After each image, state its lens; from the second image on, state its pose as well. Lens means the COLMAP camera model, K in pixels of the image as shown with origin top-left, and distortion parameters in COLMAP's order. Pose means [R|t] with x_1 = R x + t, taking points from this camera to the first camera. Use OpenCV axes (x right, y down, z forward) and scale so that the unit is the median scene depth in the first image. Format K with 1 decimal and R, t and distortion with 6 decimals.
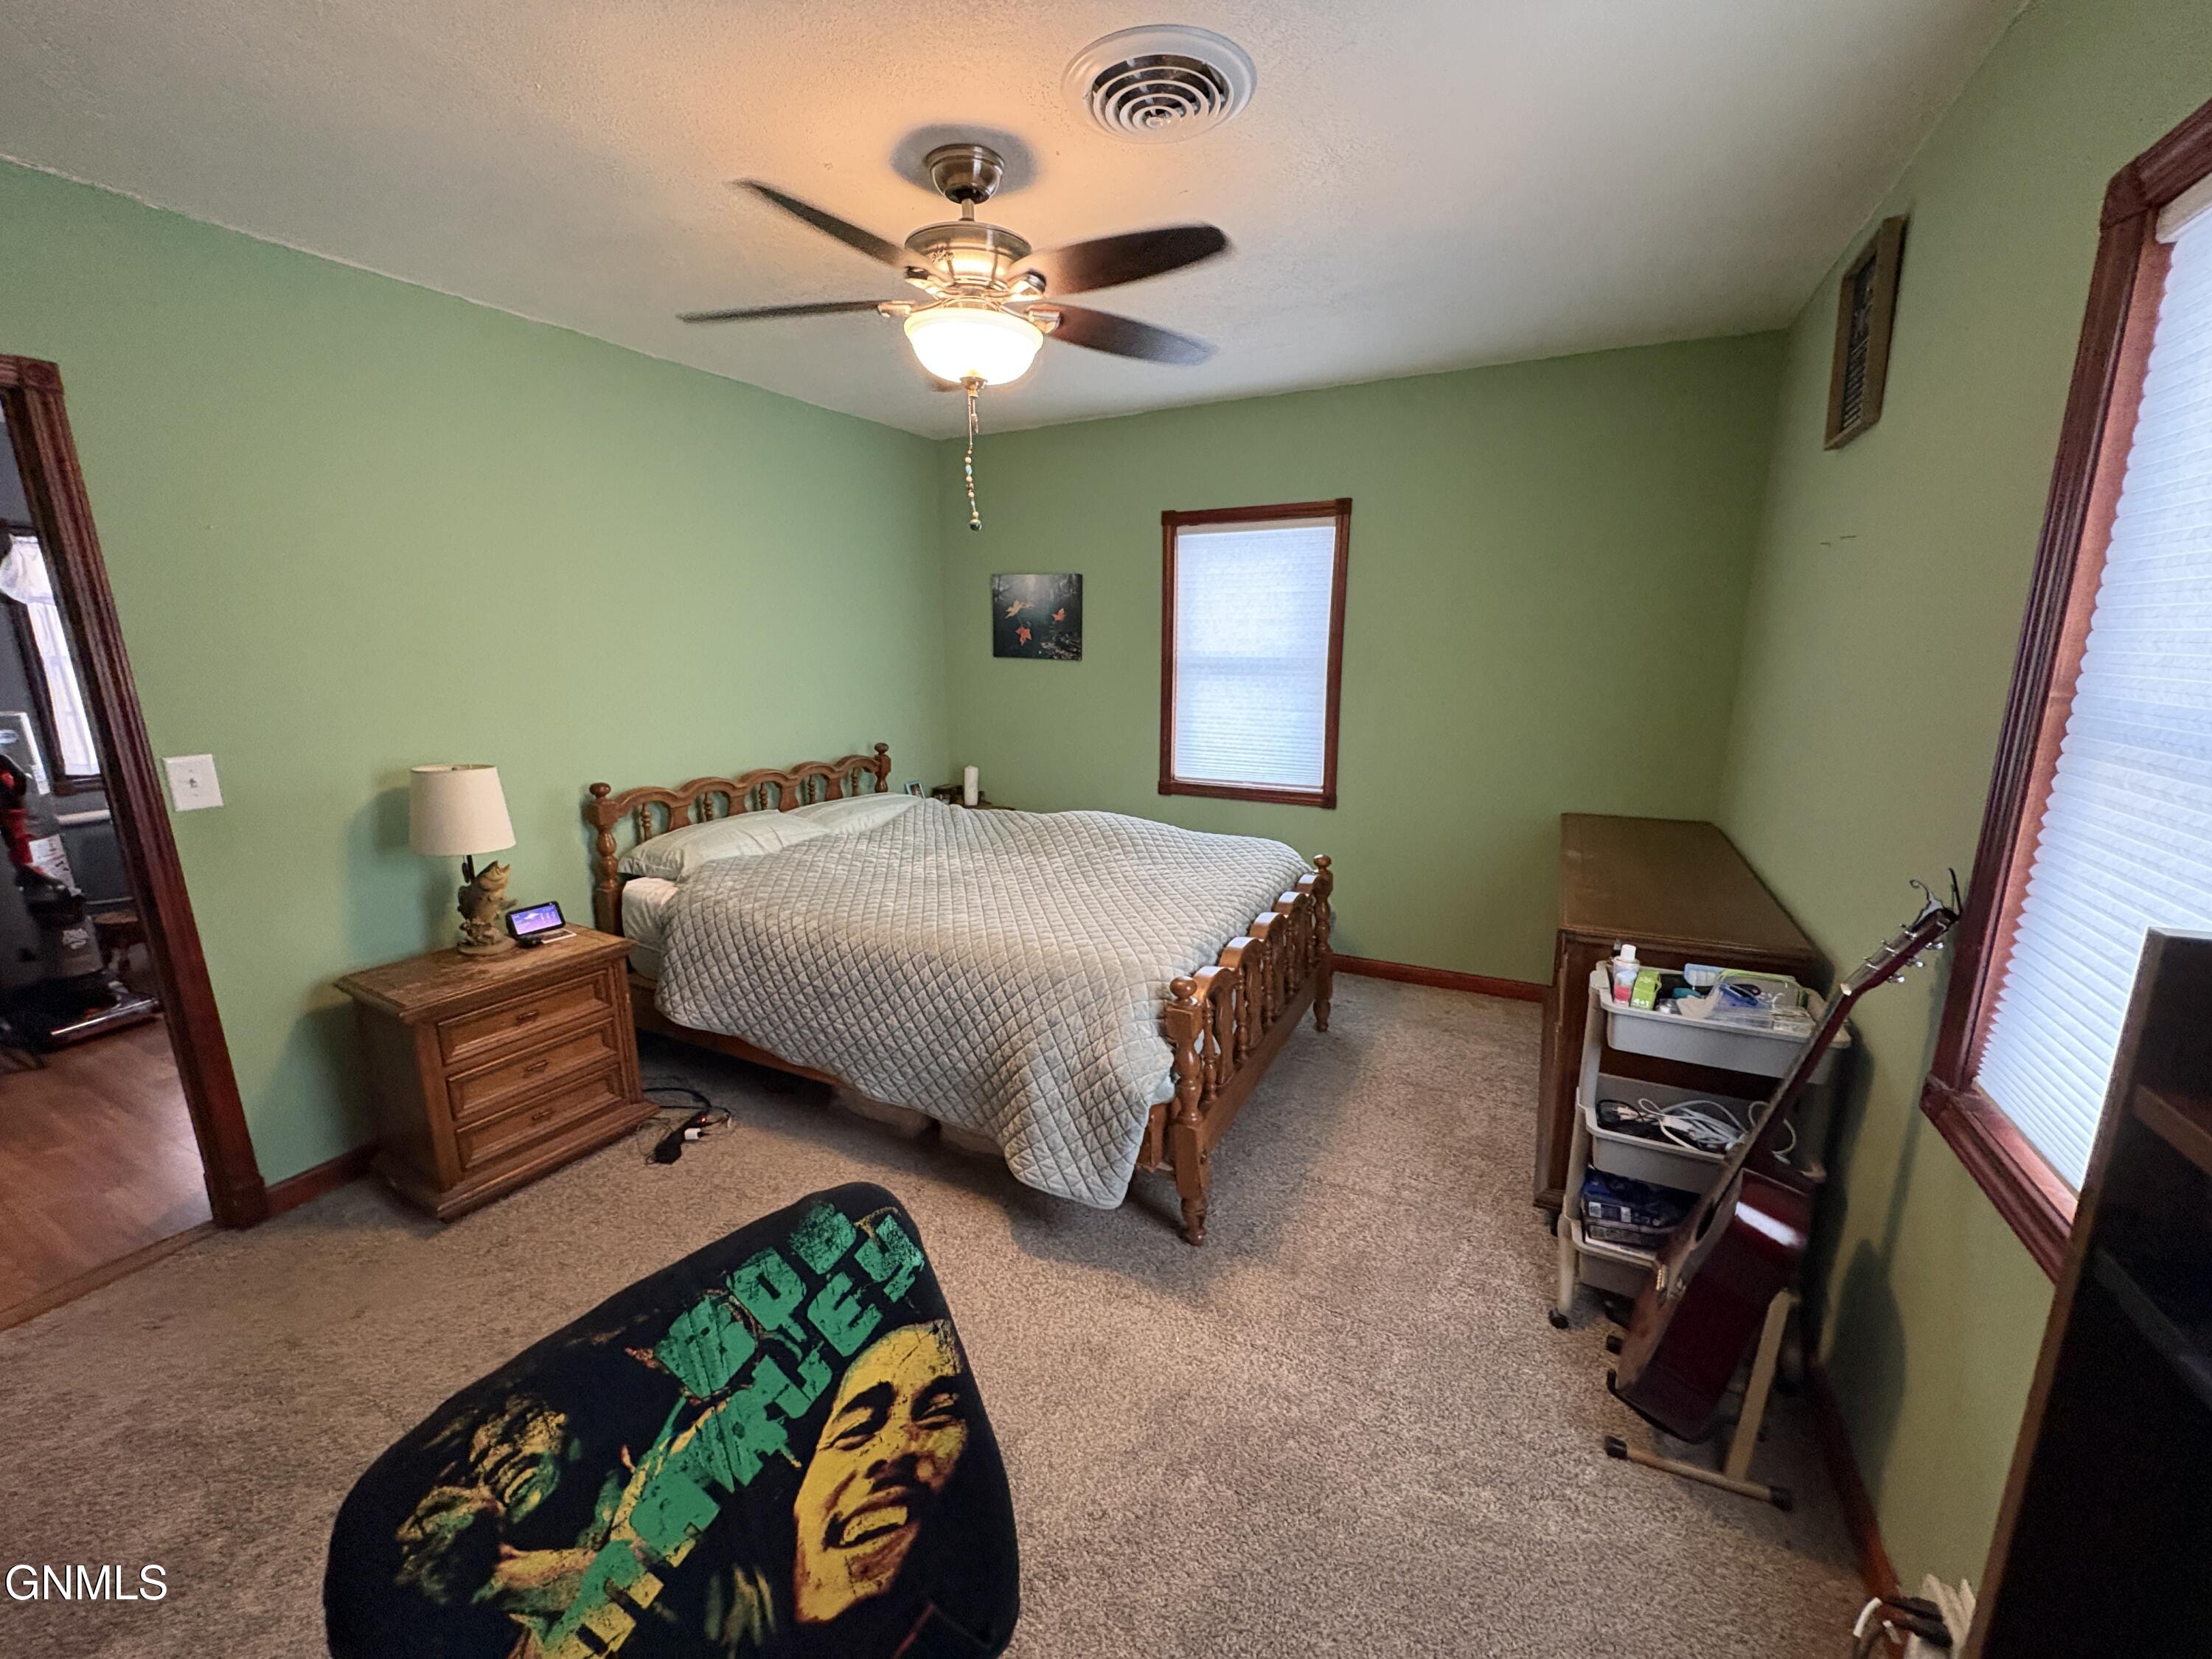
lens RADIAL K [[880.7, 0, 1113.4], [0, 880.7, 828.1], [0, 0, 1]] dist [-0.000814, 0.000142]
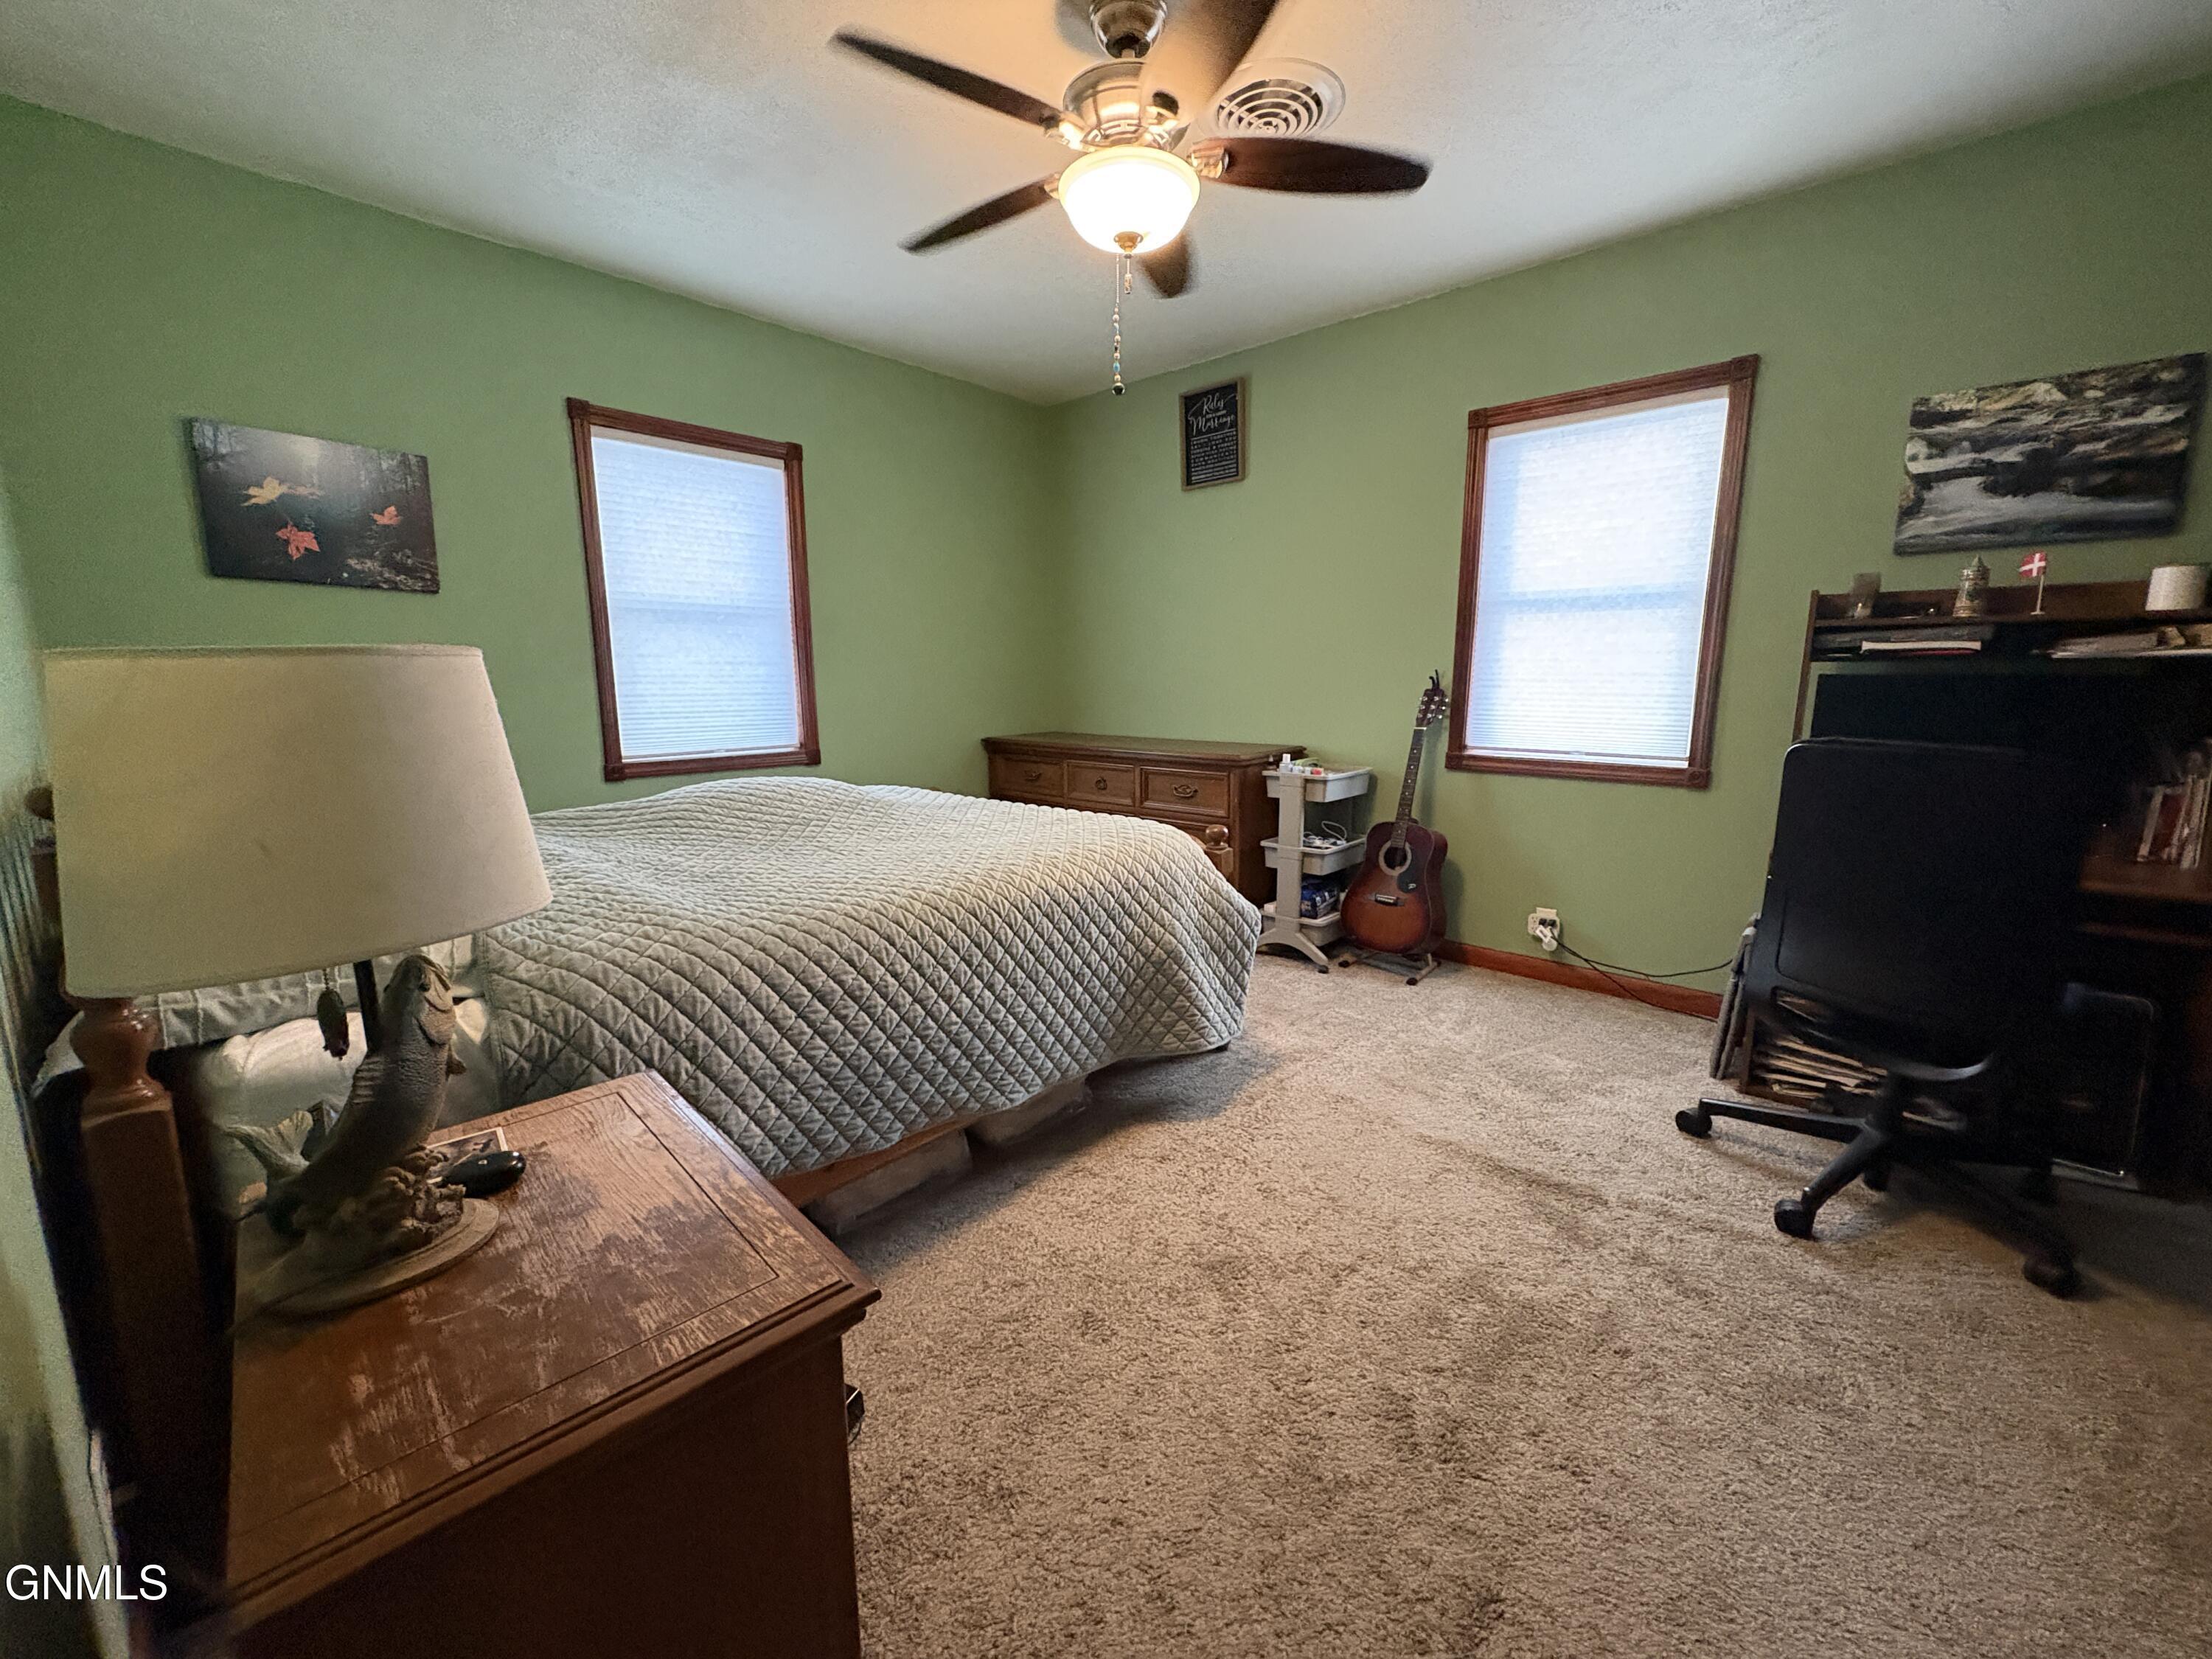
lens RADIAL K [[880.7, 0, 1104.8], [0, 880.7, 829.9], [0, 0, 1]] dist [-0.000814, 0.000142]
pose [[0.264748, -0.164771, 0.950136, -0.577060], [0.205515, 0.972299, 0.111350, 0.004457], [-0.942163, 0.165788, 0.291277, 0.409309]]
